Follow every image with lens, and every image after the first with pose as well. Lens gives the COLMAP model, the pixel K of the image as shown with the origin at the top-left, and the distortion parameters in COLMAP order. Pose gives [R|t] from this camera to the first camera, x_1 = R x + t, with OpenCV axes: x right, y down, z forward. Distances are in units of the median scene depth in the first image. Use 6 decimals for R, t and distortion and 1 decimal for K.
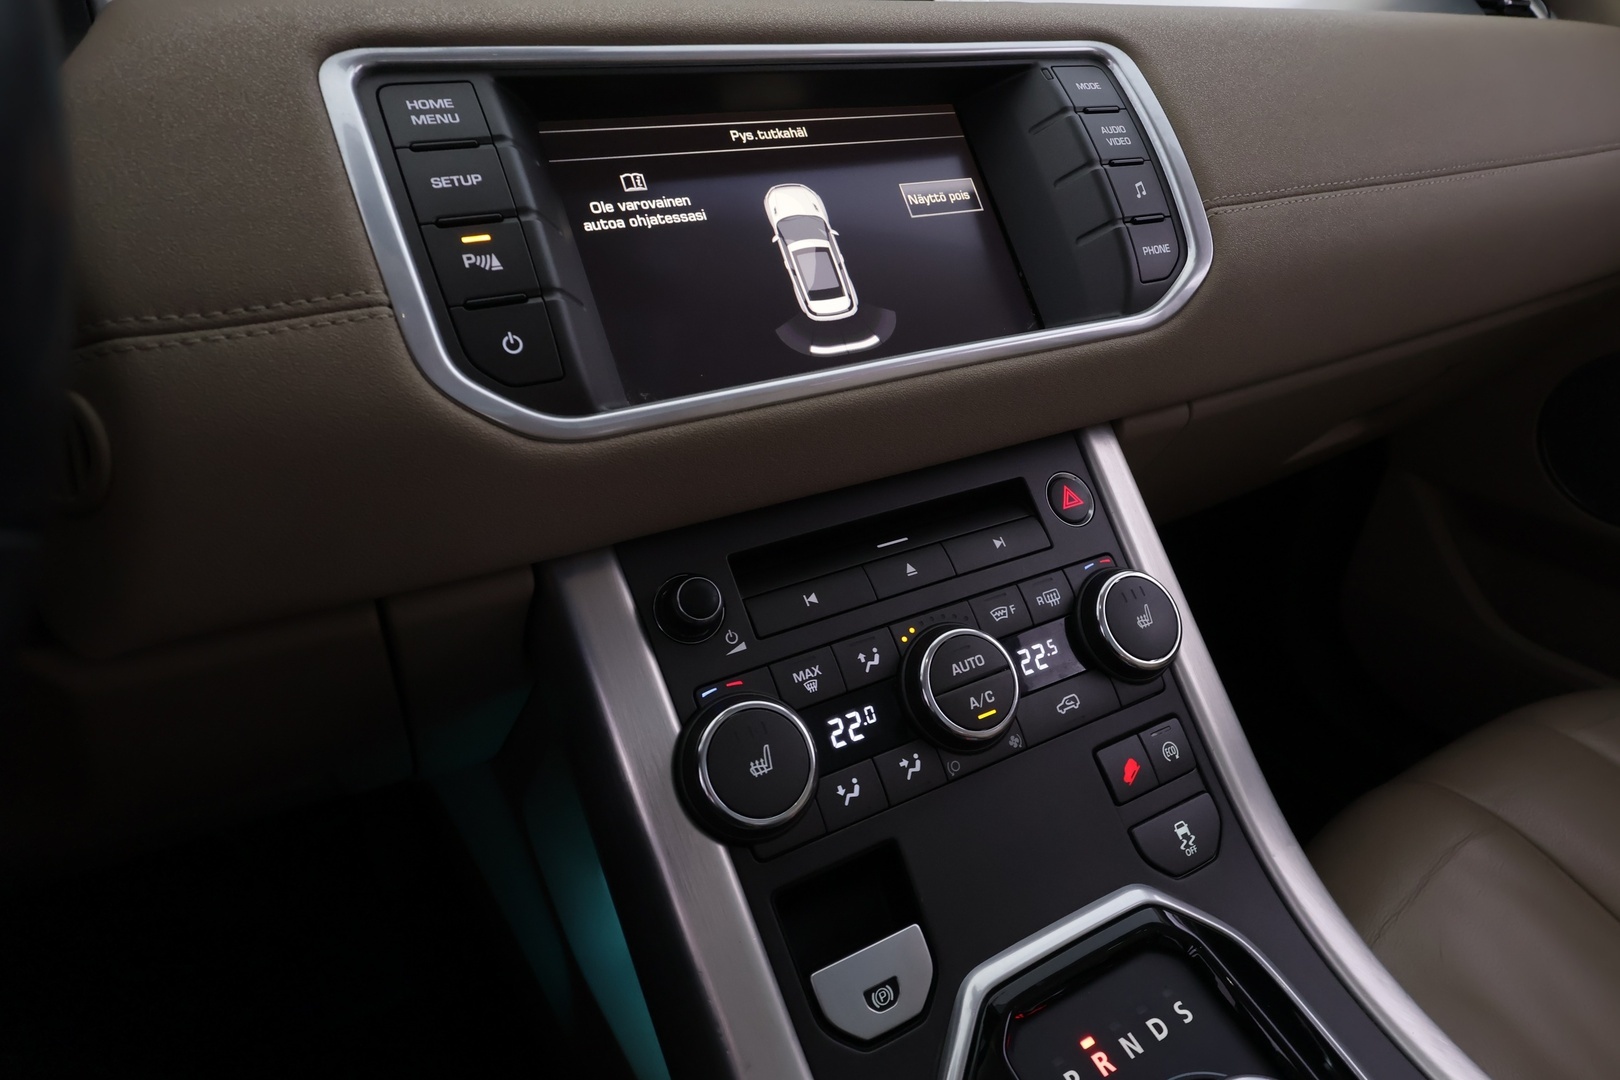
lens RADIAL K [[933.1, 0, 786.0], [0, 933.1, 542.5], [0, 0, 1]] dist [-0.003129, -0.001044]
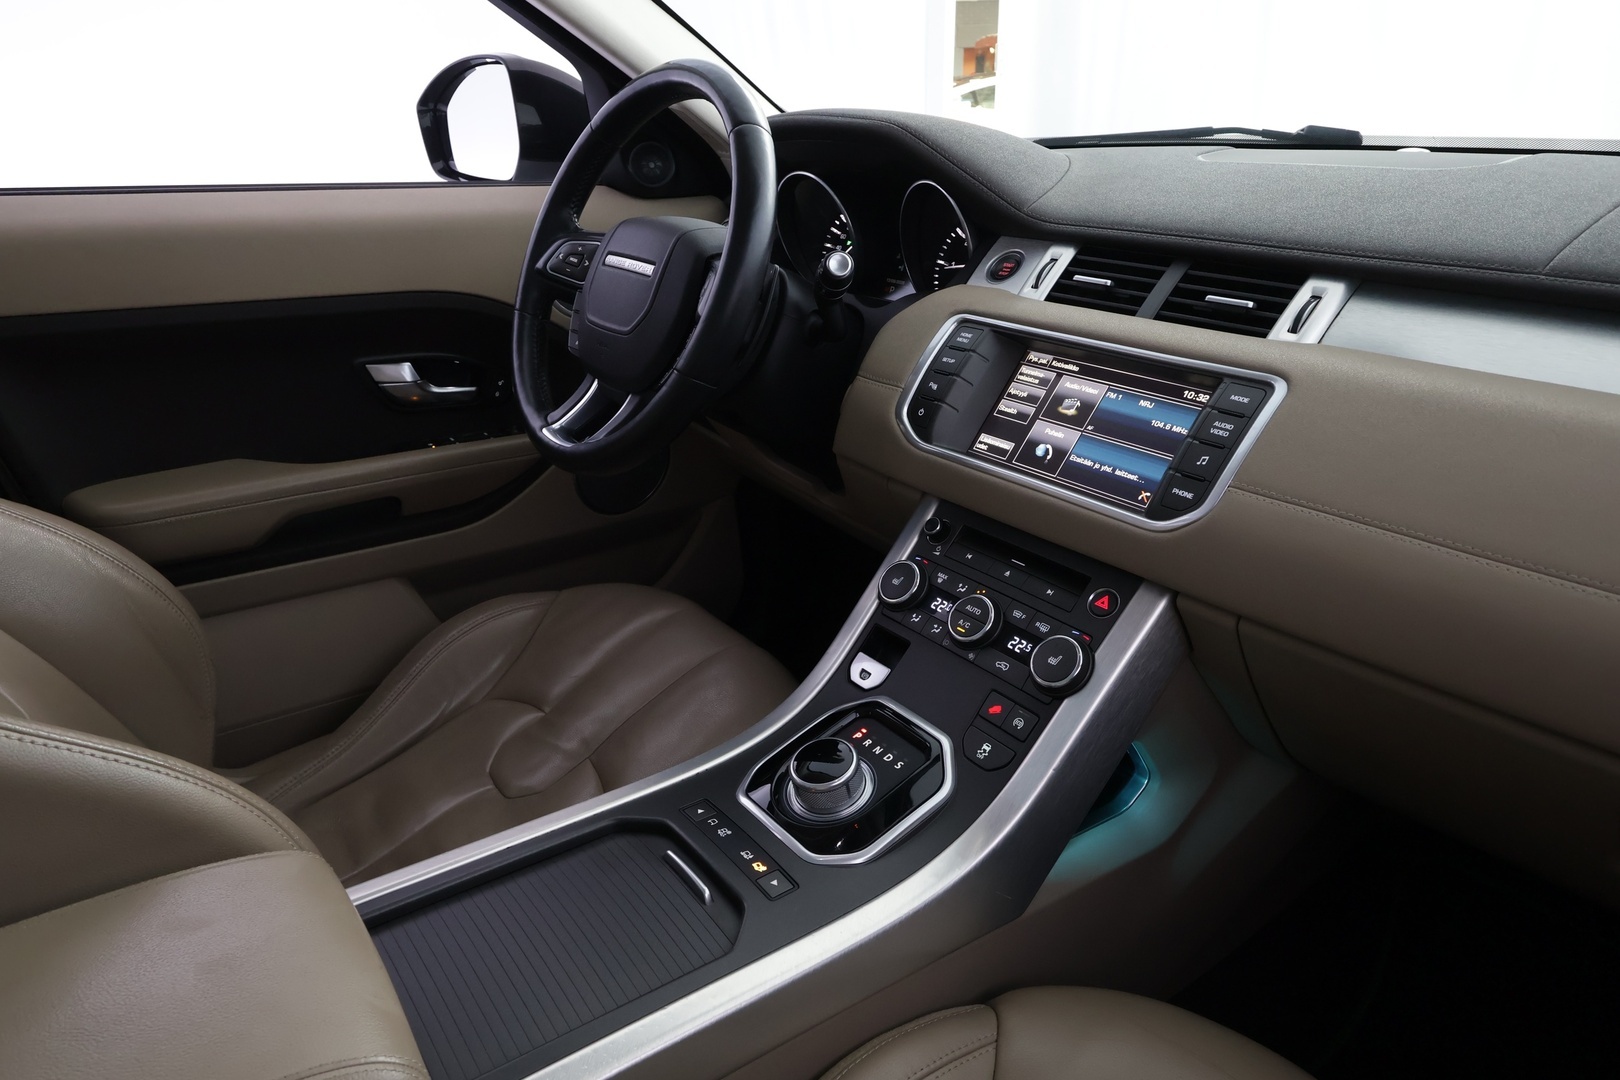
lens RADIAL K [[1063.0, 0, 810.0], [0, 1063.0, 540.0], [0, 0, 1]] dist [-0.001218, -0.000156]
pose [[0.138951, 0.385826, -0.912048, 2.393180], [-0.464719, 0.838682, 0.283989, -0.546022], [0.874488, 0.384385, 0.295836, -0.141633]]
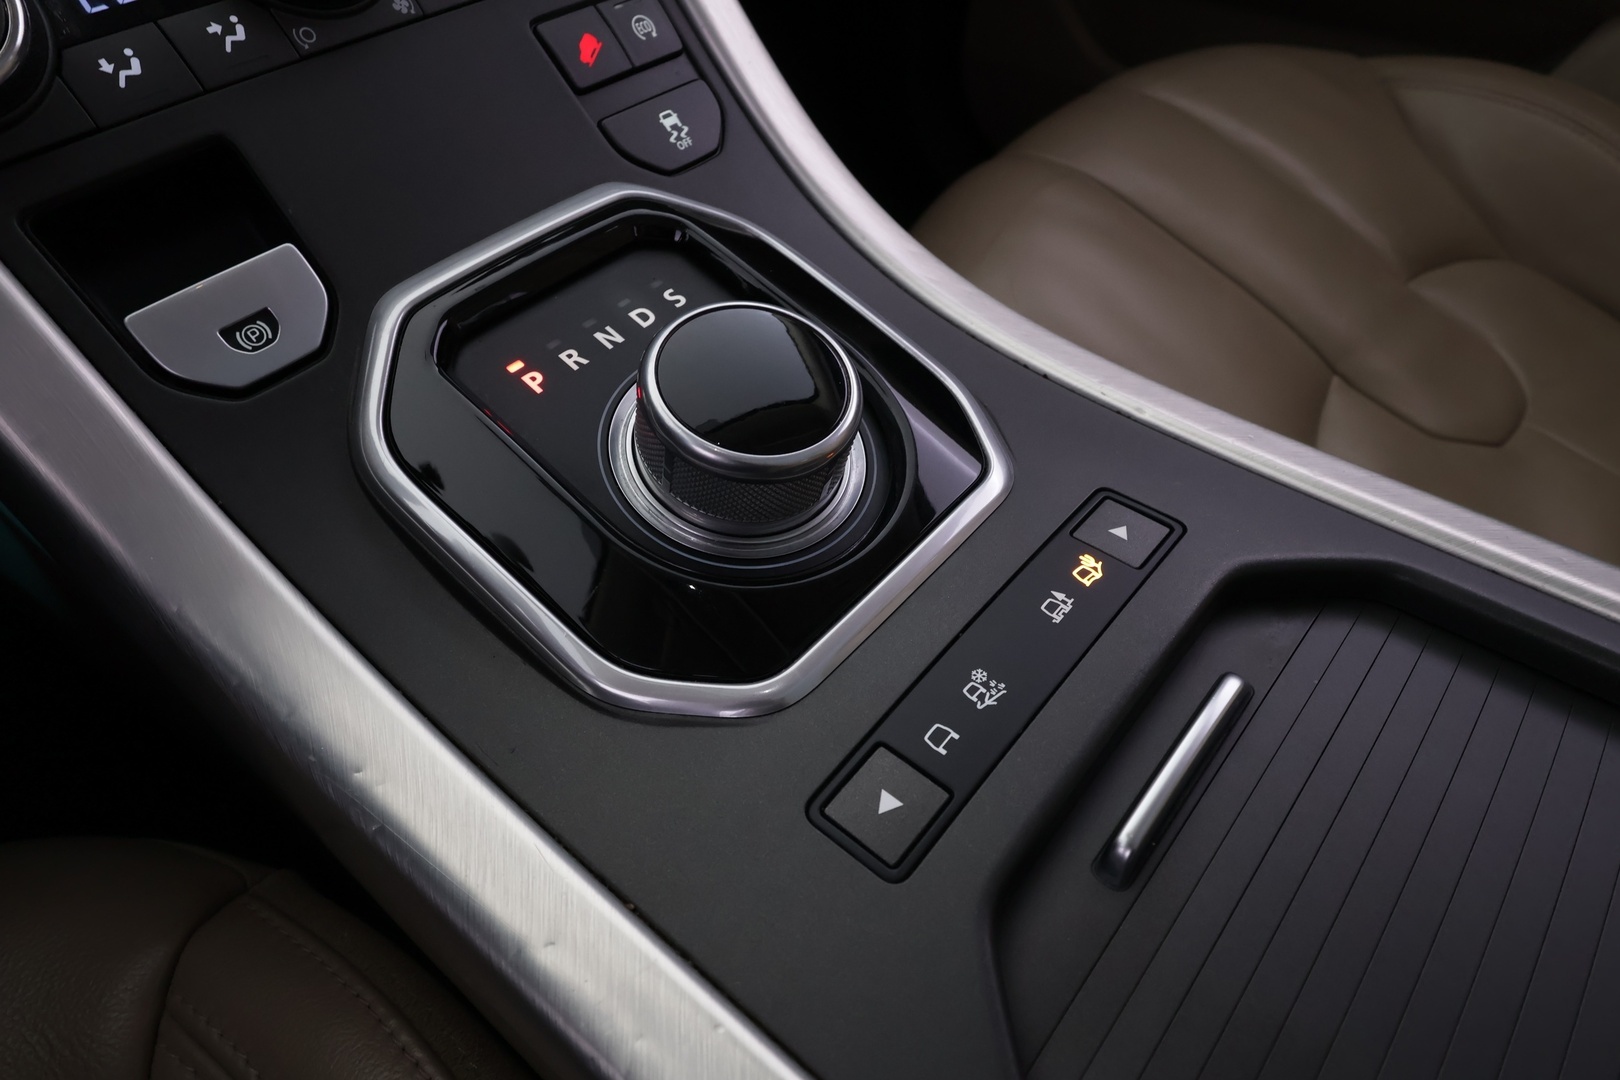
lens RADIAL K [[979.7, 0, 810.0], [0, 979.7, 540.0], [0, 0, 1]] dist [0.001395, 0.001041]
pose [[0.933075, -0.263476, 0.244850, 0.254765], [0.168541, 0.921656, 0.349491, 0.397722], [-0.317750, -0.284834, 0.904381, 0.101556]]
